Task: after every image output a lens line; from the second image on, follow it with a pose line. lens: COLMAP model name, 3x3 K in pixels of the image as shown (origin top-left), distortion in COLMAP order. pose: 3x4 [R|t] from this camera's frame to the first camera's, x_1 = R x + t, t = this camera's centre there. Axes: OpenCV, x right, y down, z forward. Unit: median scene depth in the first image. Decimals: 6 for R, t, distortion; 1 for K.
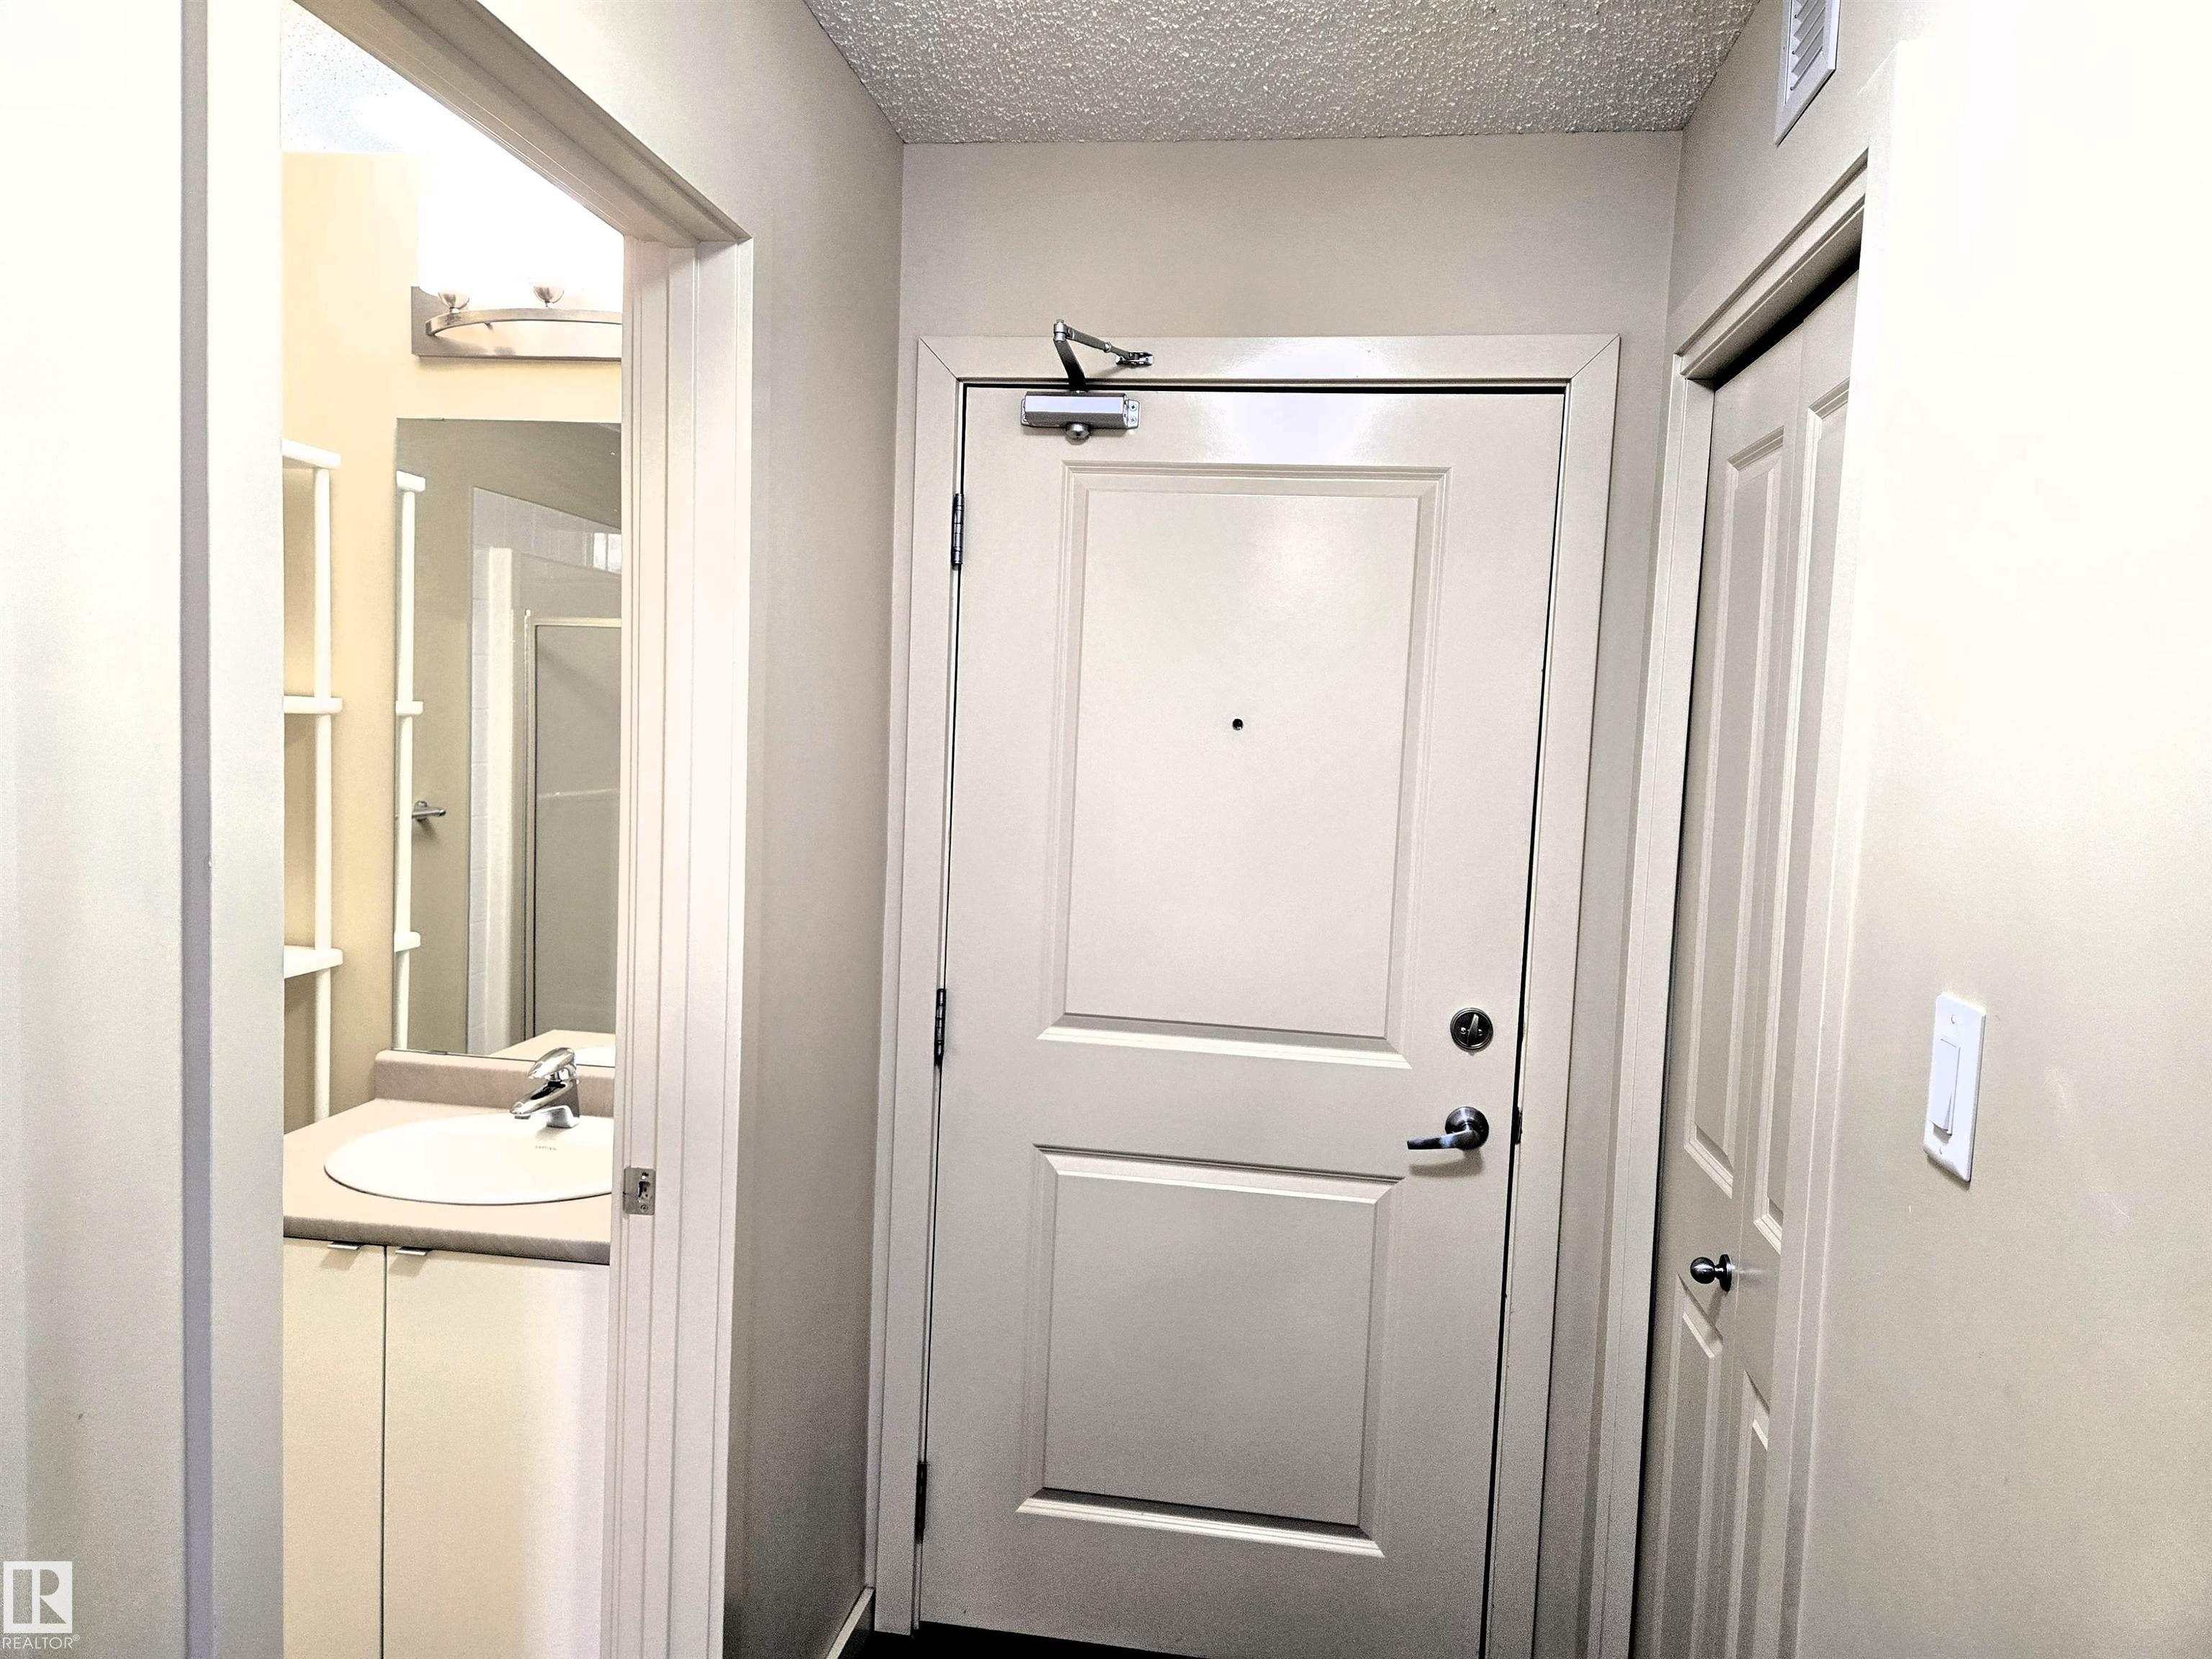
lens RADIAL K [[1494.4, 0, 1102.9], [0, 1494.4, 842.8], [0, 0, 1]] dist [0.053293, -0.040619]
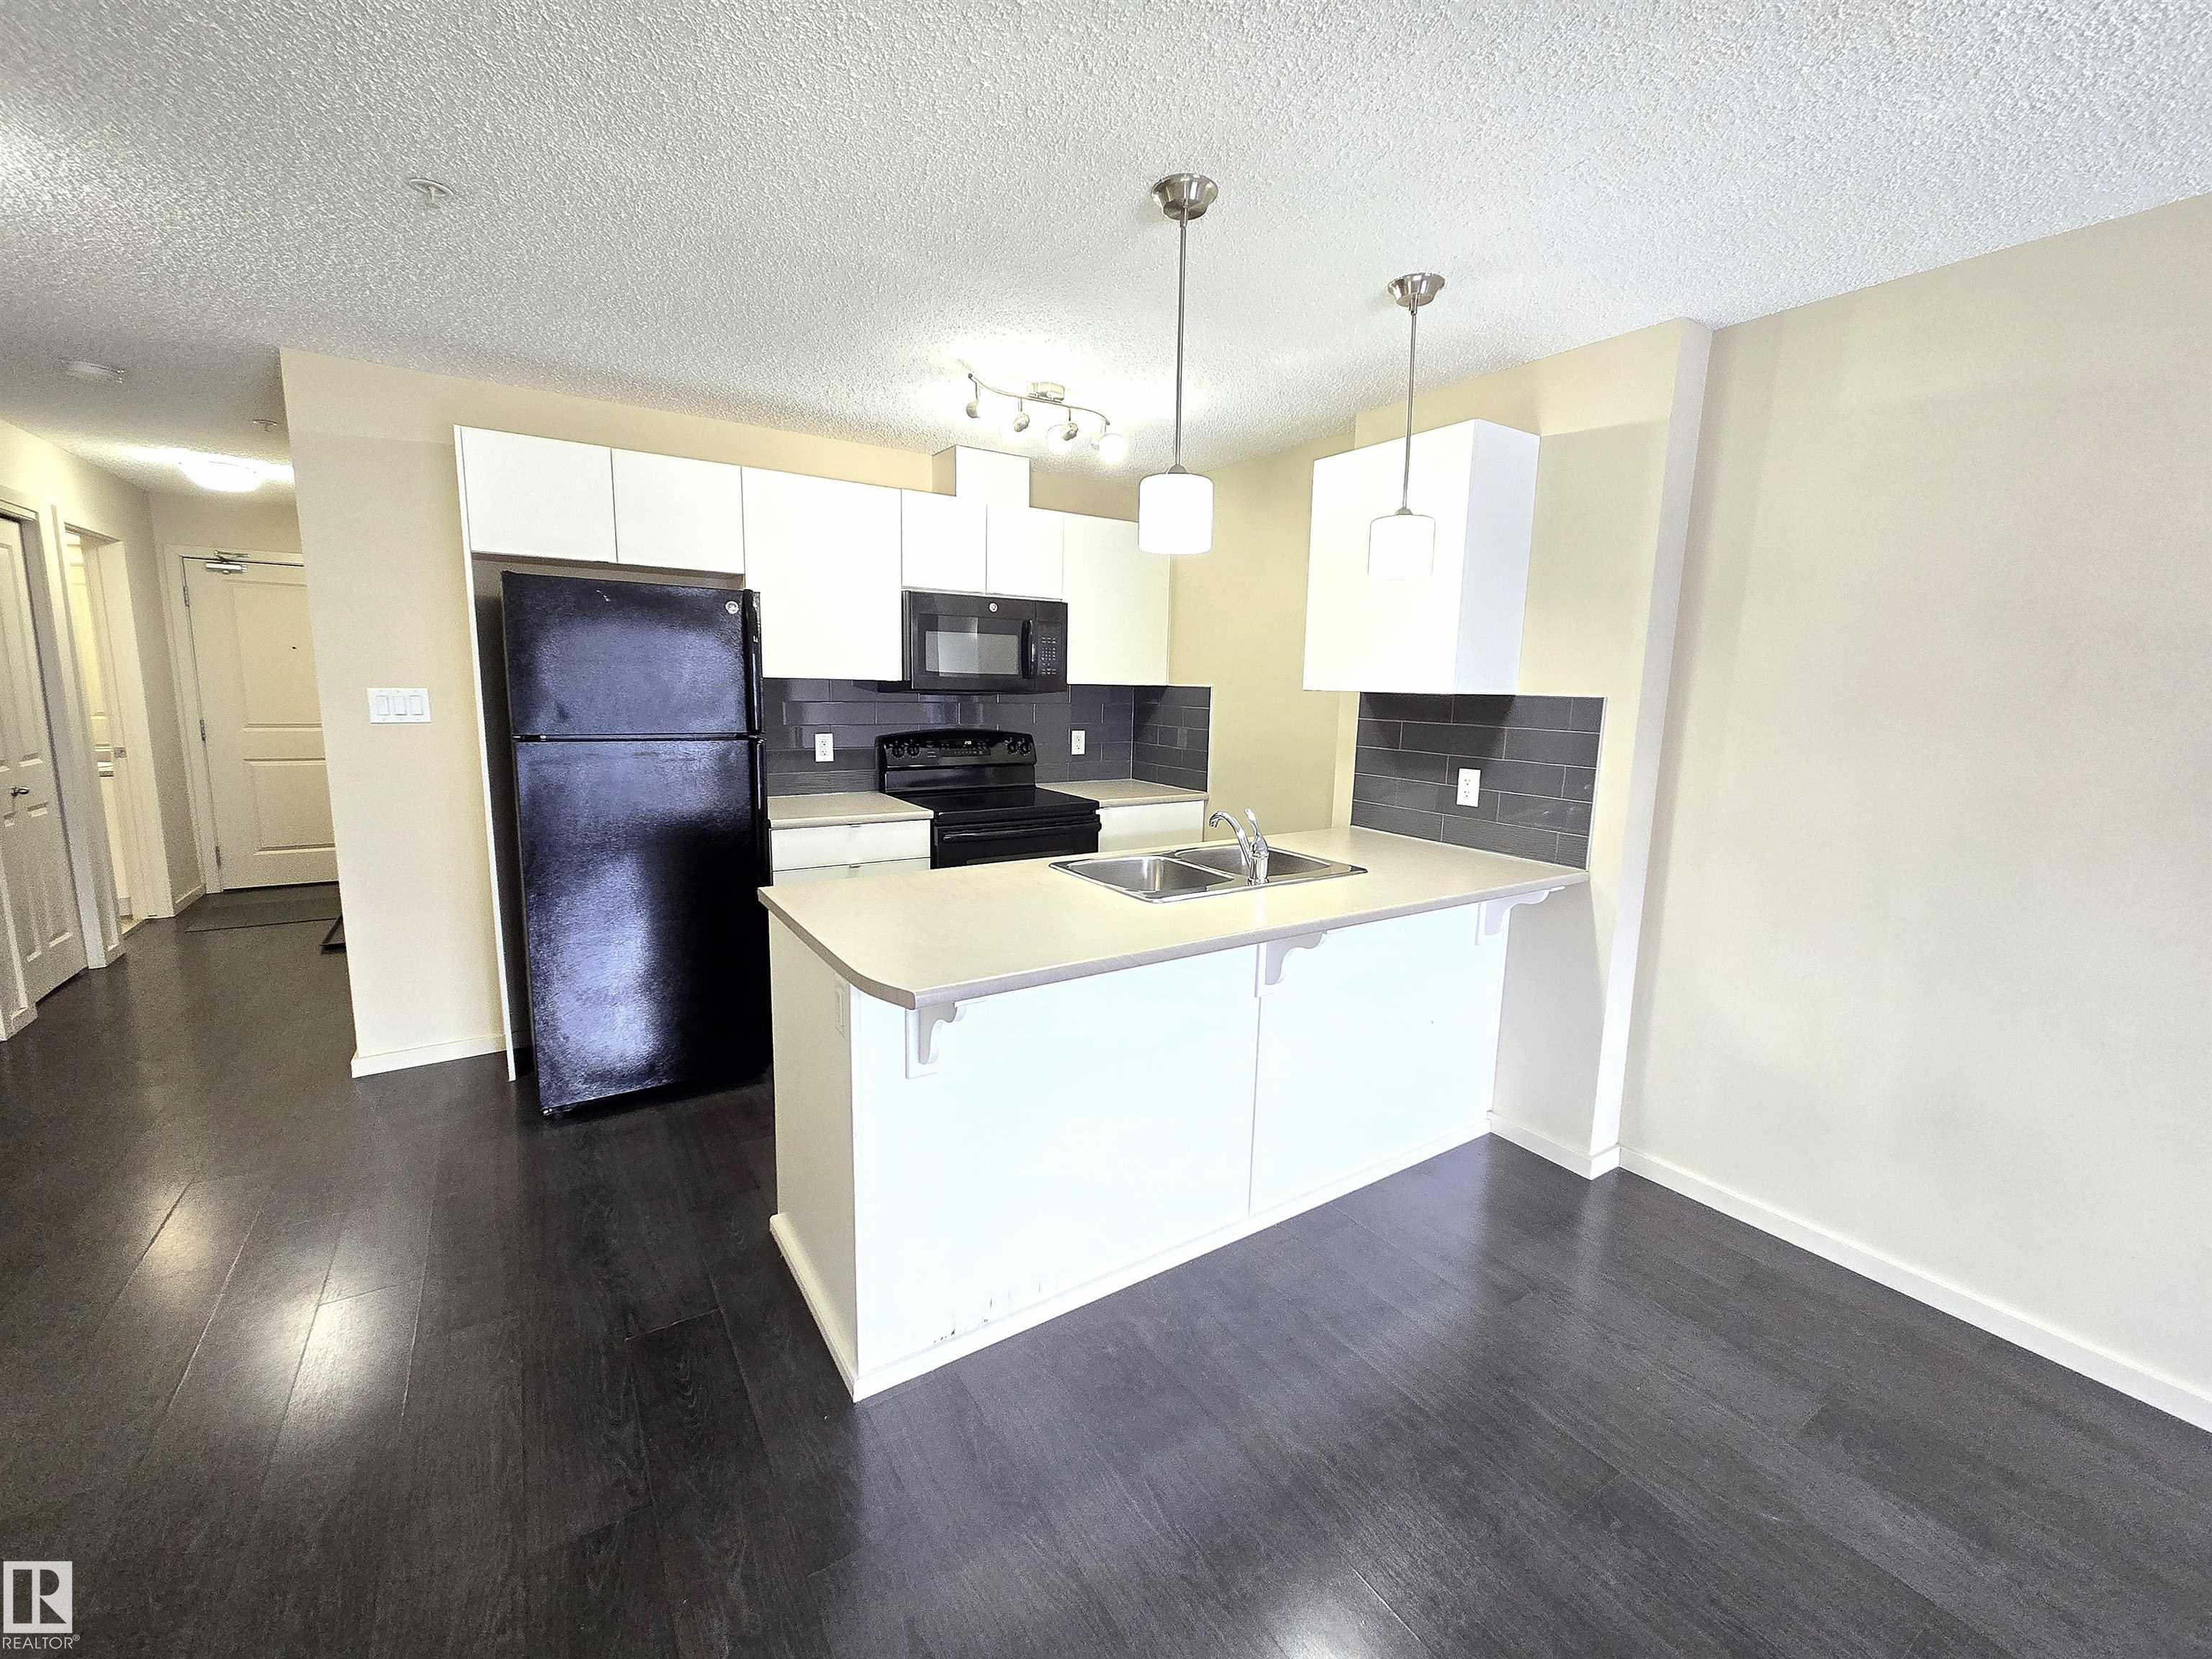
lens RADIAL K [[904.3, 0, 1106.7], [0, 904.3, 818.3], [0, 0, 1]] dist [0.002781, -0.000105]
pose [[0.745766, -0.125460, 0.654288, 0.070921], [0.061330, 0.990866, 0.120094, 0.221703], [-0.663379, -0.049435, 0.746649, -2.351855]]
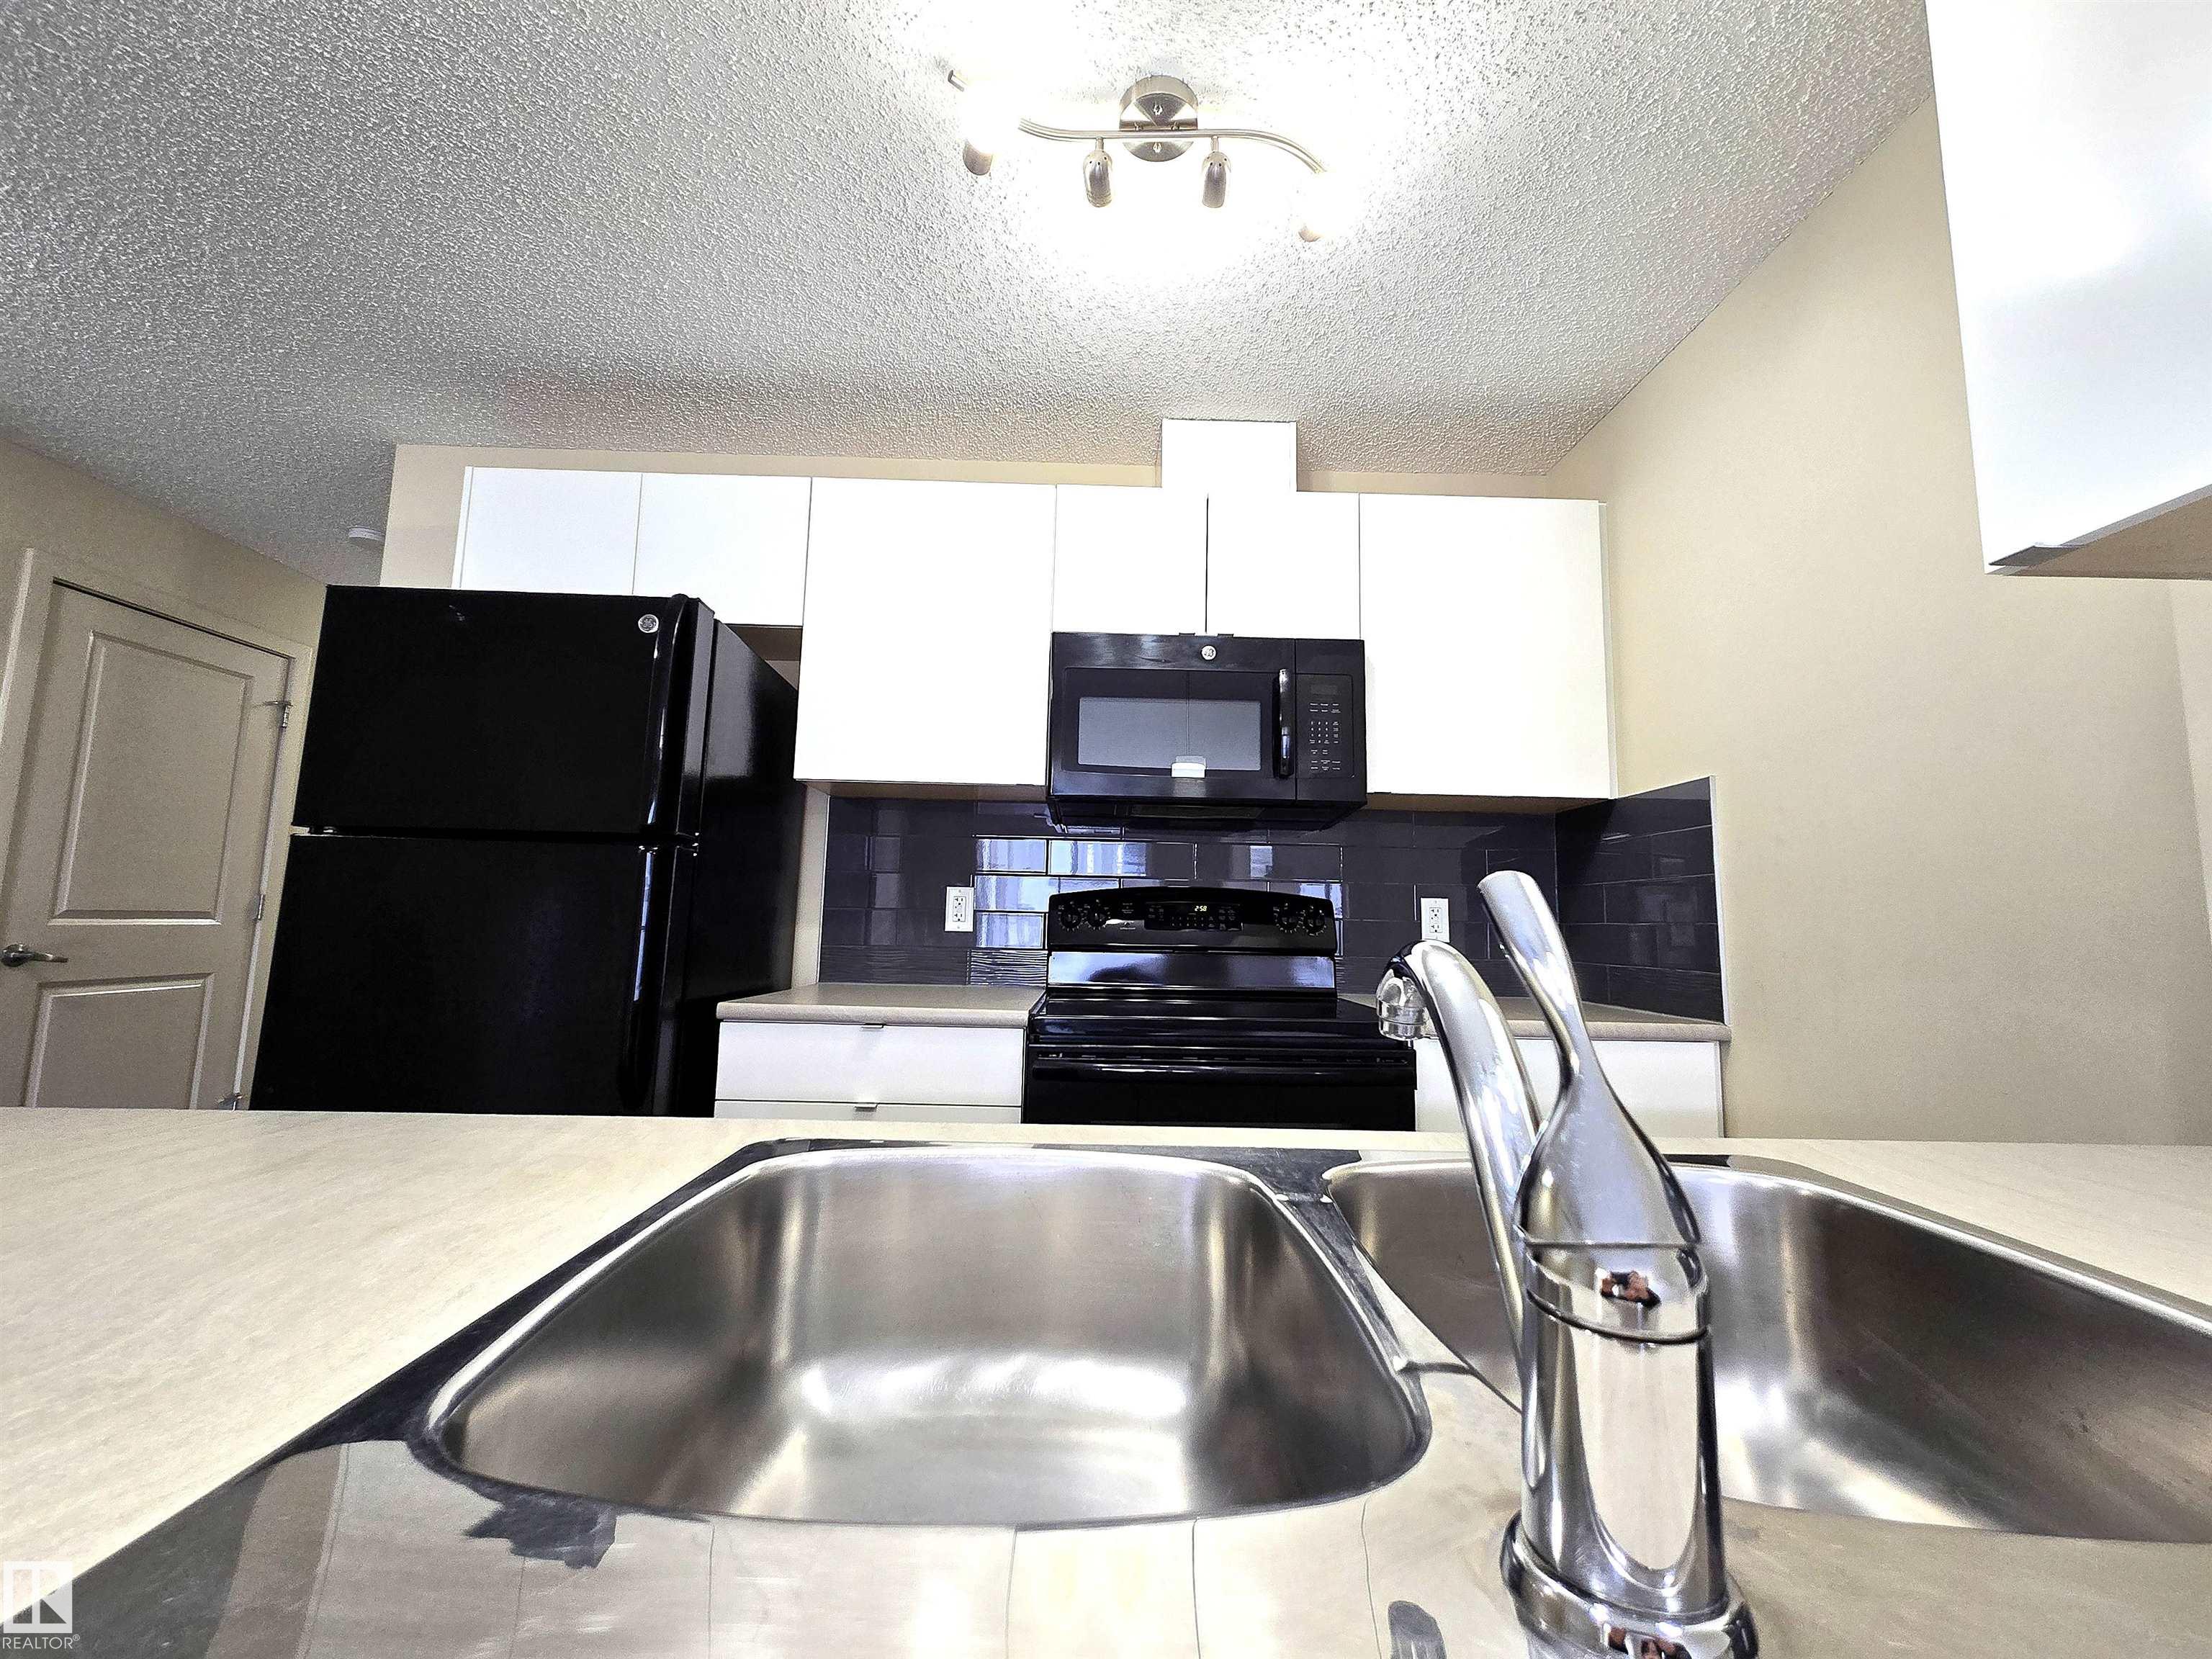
lens RADIAL K [[904.3, 0, 1106.7], [0, 904.3, 818.3], [0, 0, 1]] dist [0.002781, -0.000105]
pose [[0.987111, 0.000605, 0.160037, 0.797502], [0.030157, 0.981376, -0.189717, 0.362893], [-0.157171, 0.192098, 0.968708, -1.804501]]
